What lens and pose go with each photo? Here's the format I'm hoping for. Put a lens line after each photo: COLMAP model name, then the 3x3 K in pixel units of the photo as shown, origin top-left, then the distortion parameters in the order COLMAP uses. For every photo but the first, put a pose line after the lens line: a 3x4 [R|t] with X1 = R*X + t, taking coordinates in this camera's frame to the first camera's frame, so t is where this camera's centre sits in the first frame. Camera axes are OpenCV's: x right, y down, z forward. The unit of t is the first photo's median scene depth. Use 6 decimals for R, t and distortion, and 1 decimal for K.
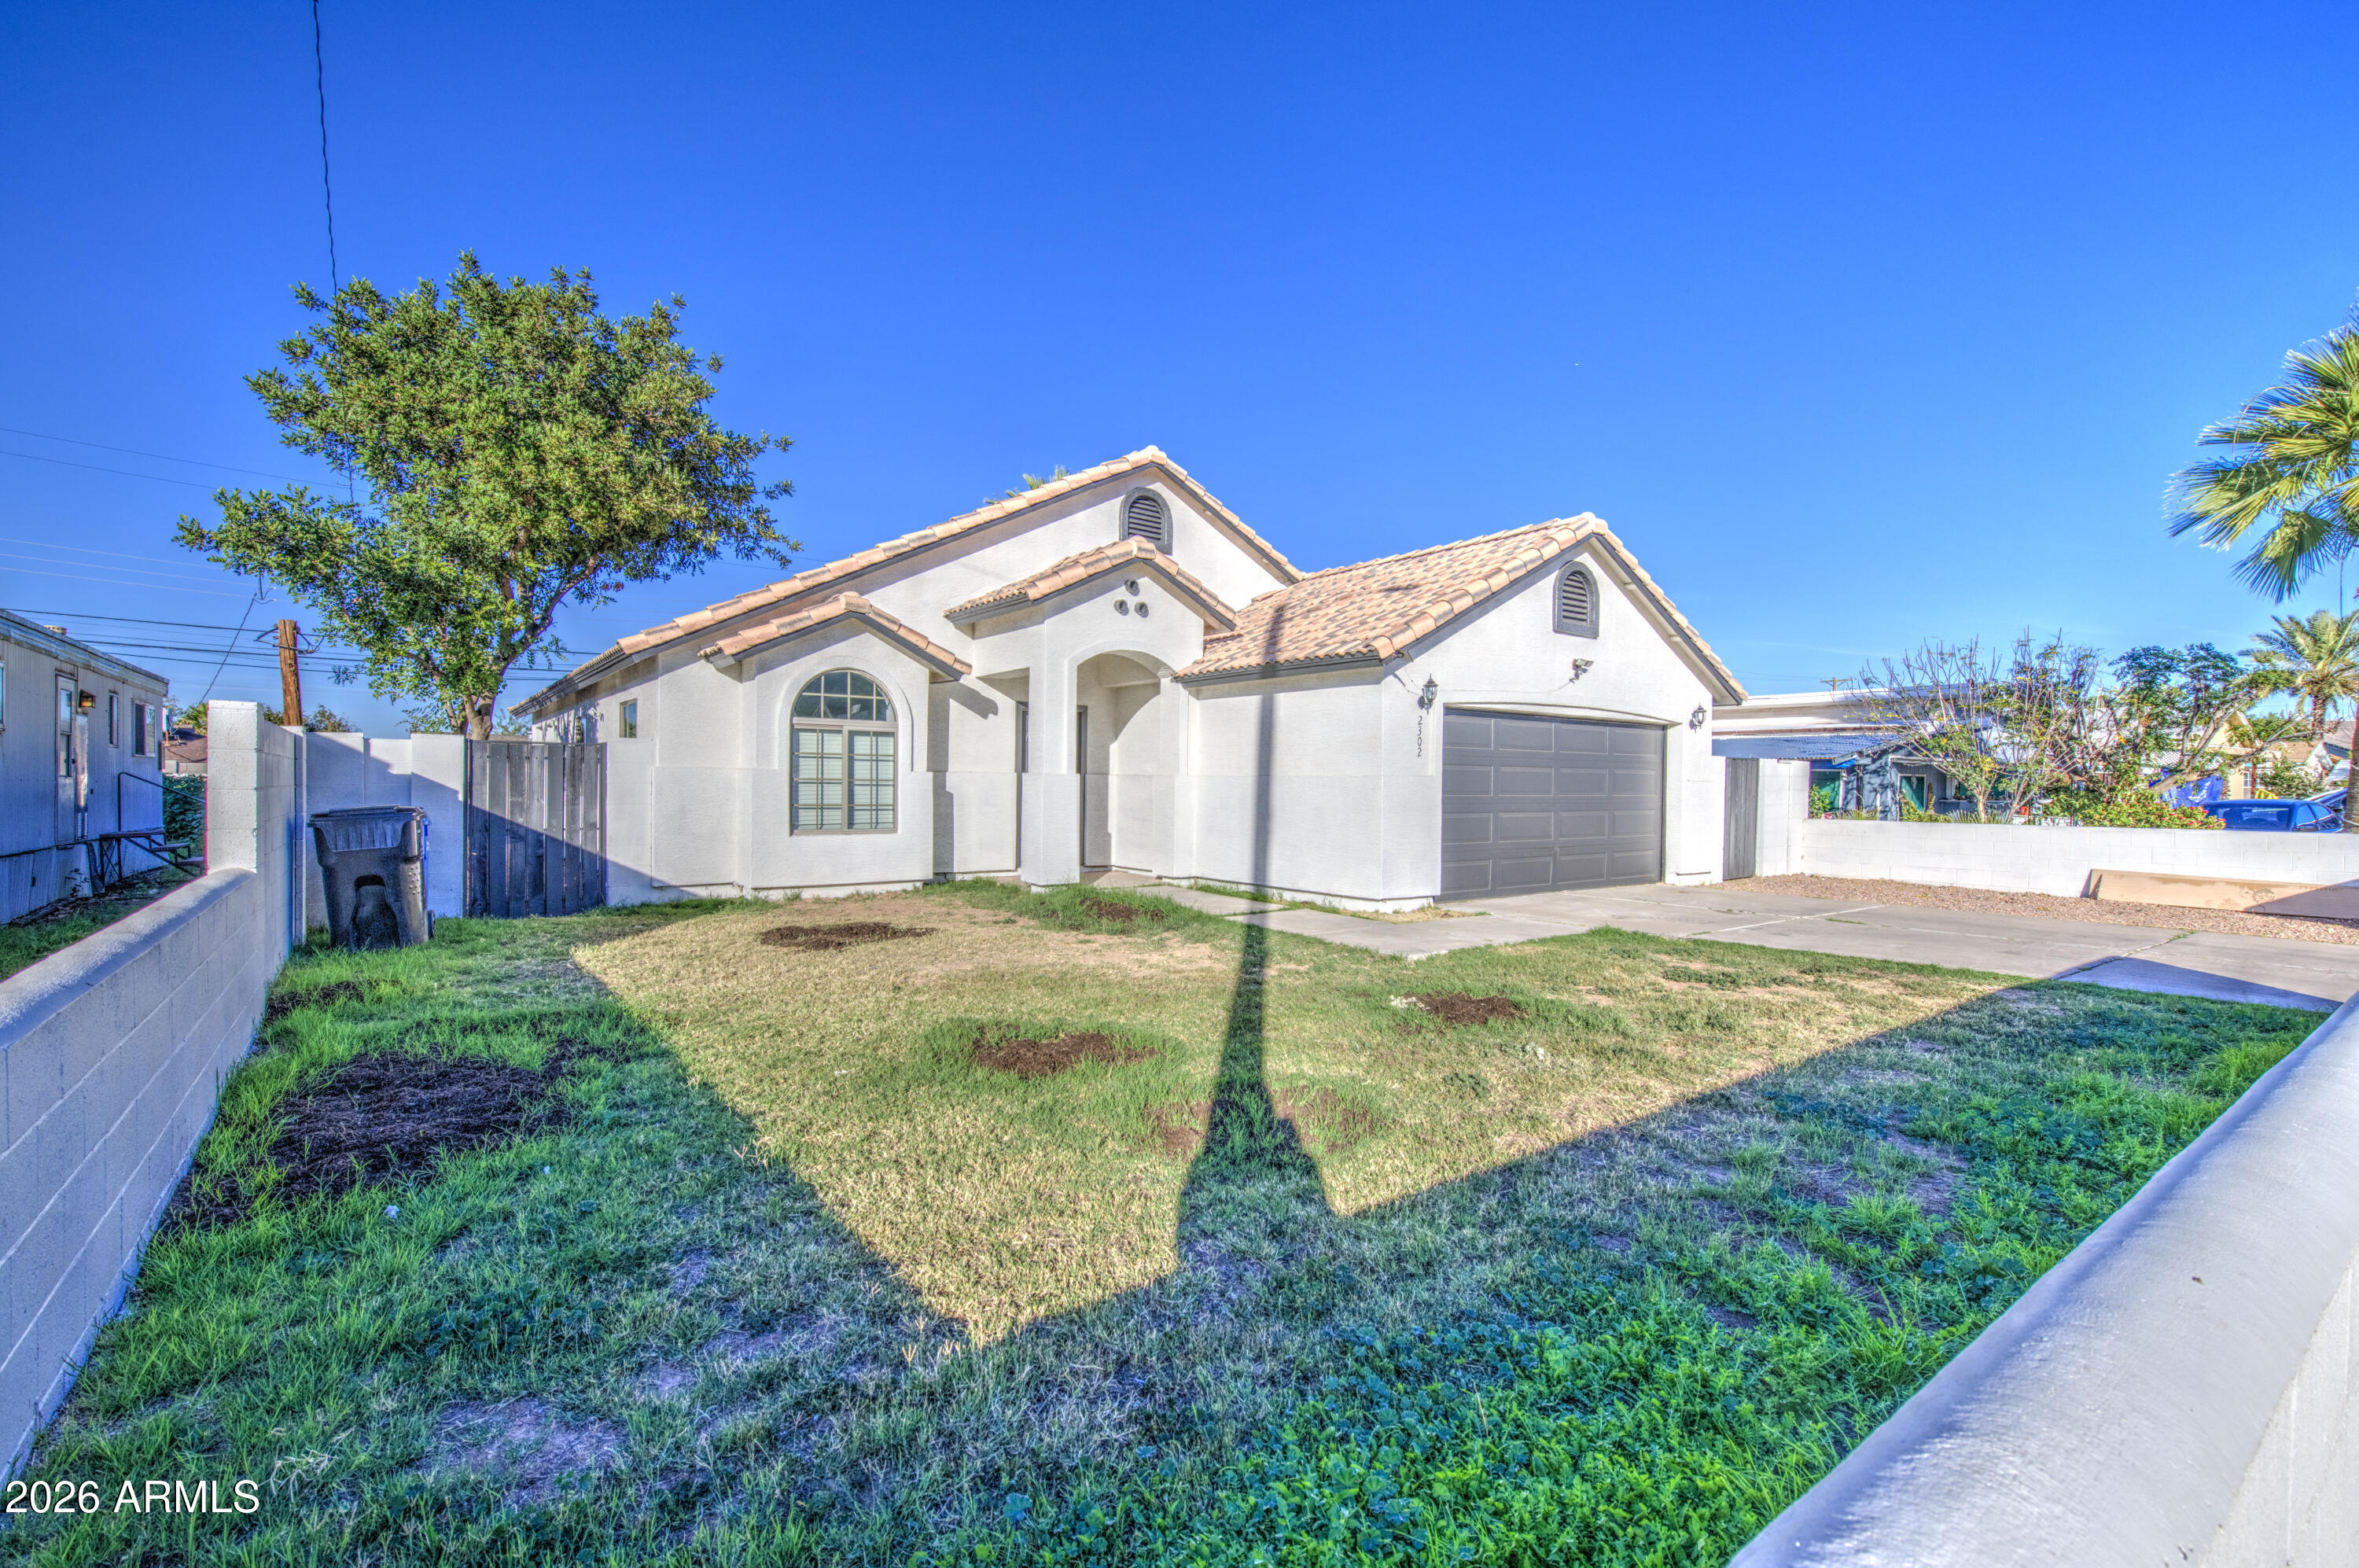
lens RADIAL K [[979.5, 0, 1178.4], [0, 979.5, 825.4], [0, 0, 1]] dist [-0.001240, -0.000813]
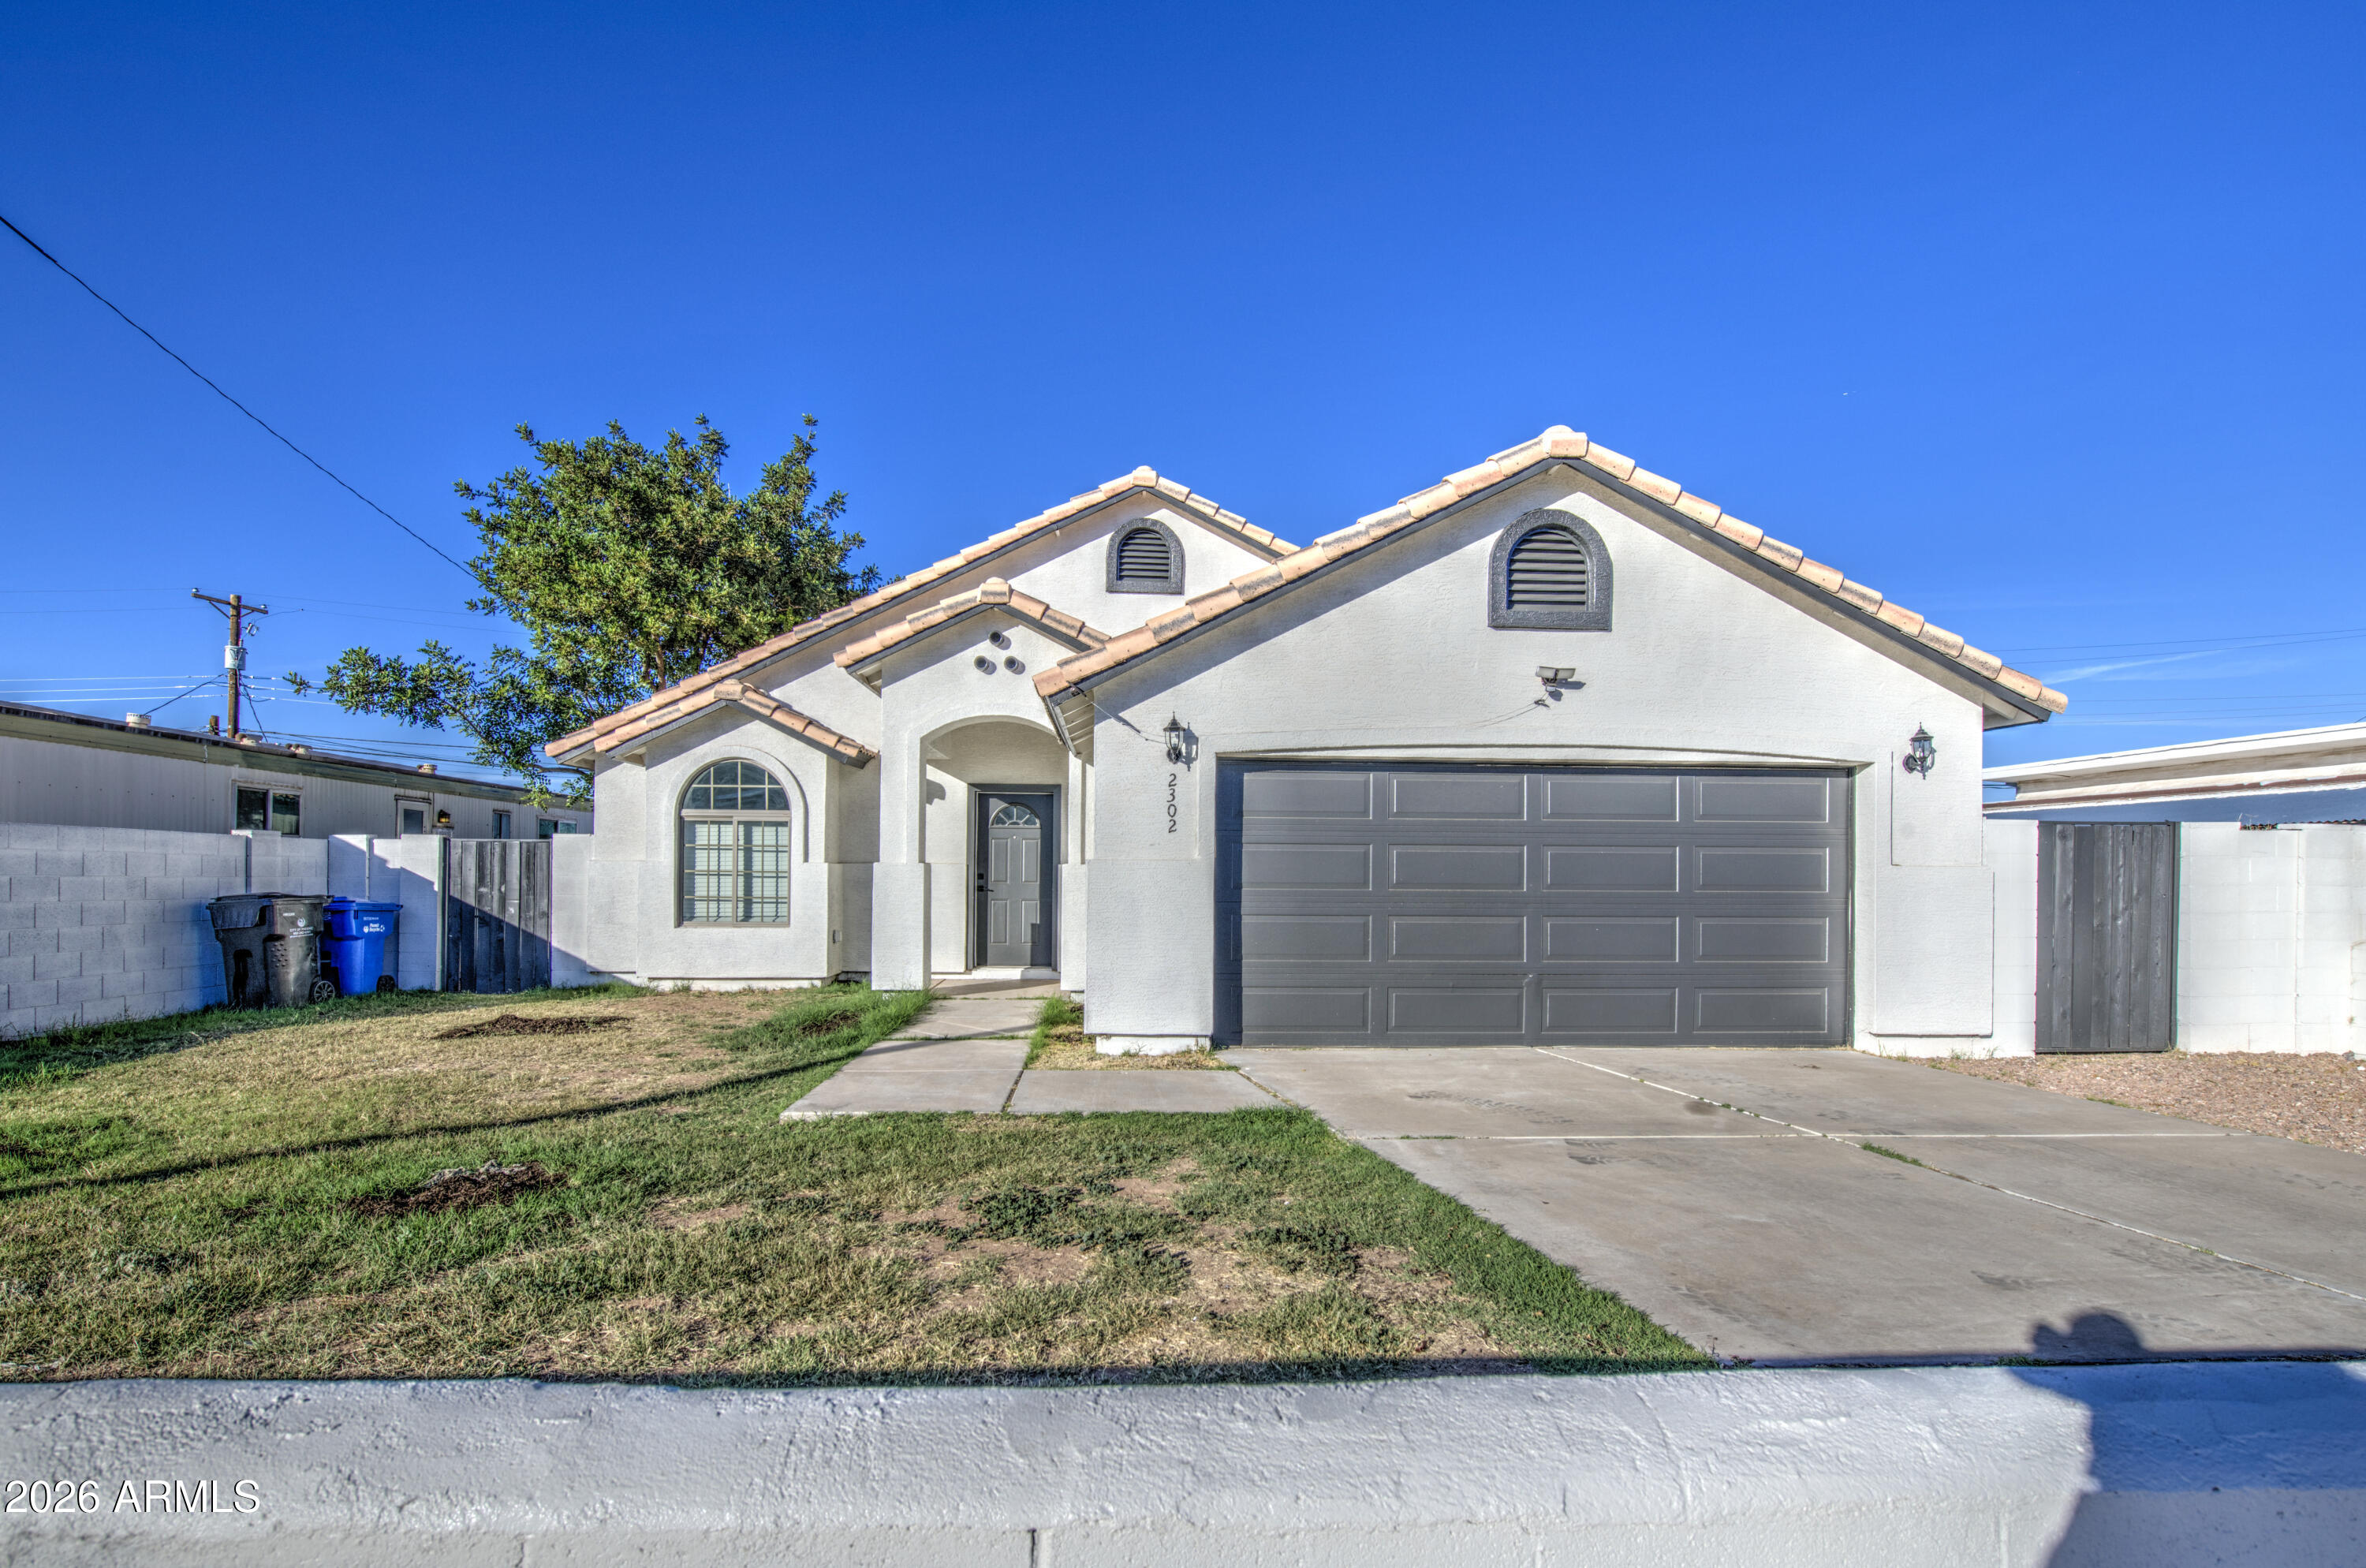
lens RADIAL K [[1070.5, 0, 1178.8], [0, 1070.5, 891.1], [0, 0, 1]] dist [-0.017310, -0.000316]
pose [[0.842764, 0.003889, -0.538270, 0.607450], [-0.021295, 0.999432, -0.026121, -0.008565], [0.537862, 0.033476, 0.842368, 0.337829]]
